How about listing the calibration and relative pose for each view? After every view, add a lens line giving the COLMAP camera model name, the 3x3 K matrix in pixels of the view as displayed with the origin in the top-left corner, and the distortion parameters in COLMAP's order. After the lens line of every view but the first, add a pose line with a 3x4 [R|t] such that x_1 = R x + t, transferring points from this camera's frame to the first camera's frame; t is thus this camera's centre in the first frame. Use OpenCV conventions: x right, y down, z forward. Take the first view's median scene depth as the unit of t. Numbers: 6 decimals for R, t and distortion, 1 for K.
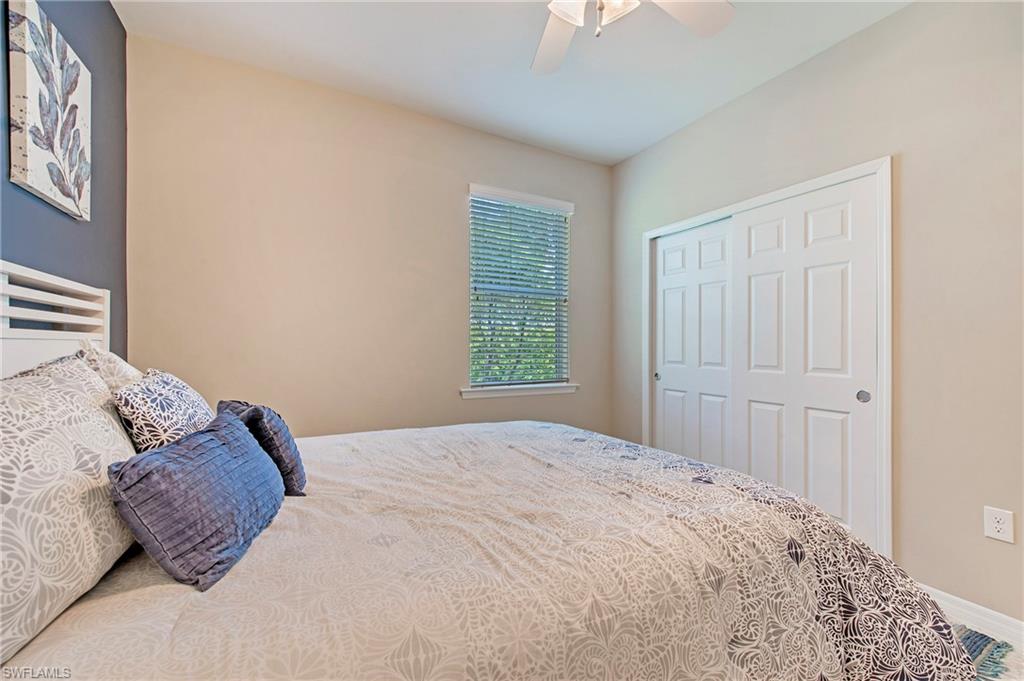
lens RADIAL K [[407.9, 0, 508.3], [0, 407.9, 338.9], [0, 0, 1]] dist [-0.001150, -0.000658]
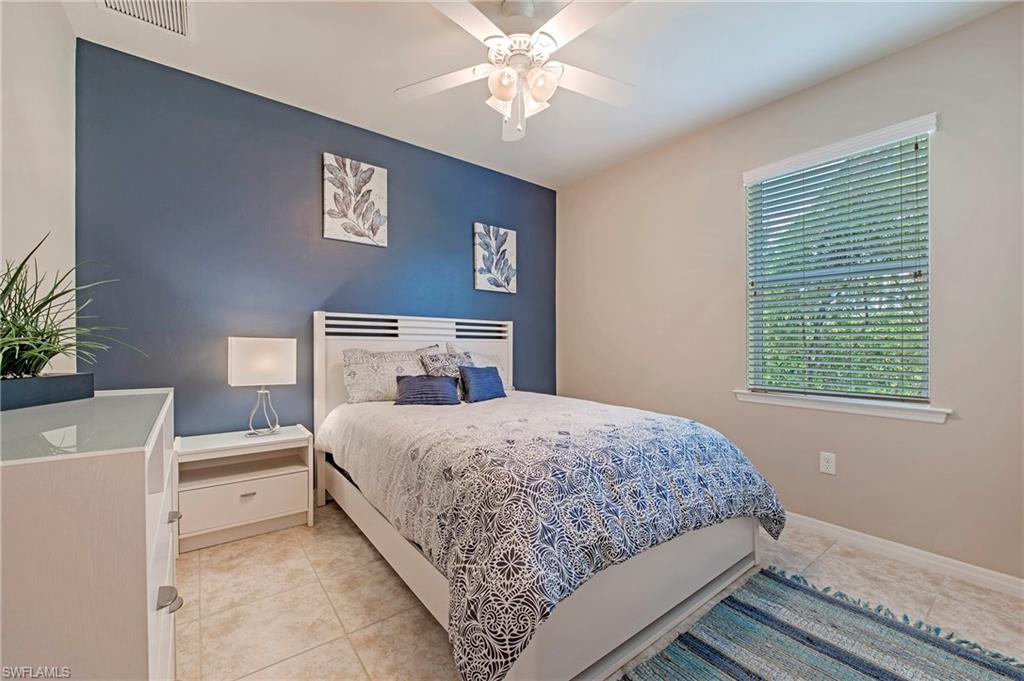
lens RADIAL K [[407.9, 0, 508.3], [0, 407.9, 338.9], [0, 0, 1]] dist [-0.001150, -0.000658]
pose [[0.177035, -0.031488, -0.983701, 0.724111], [0.002503, 0.999499, -0.031543, 0.029109], [0.984201, 0.003121, 0.177025, 0.298093]]
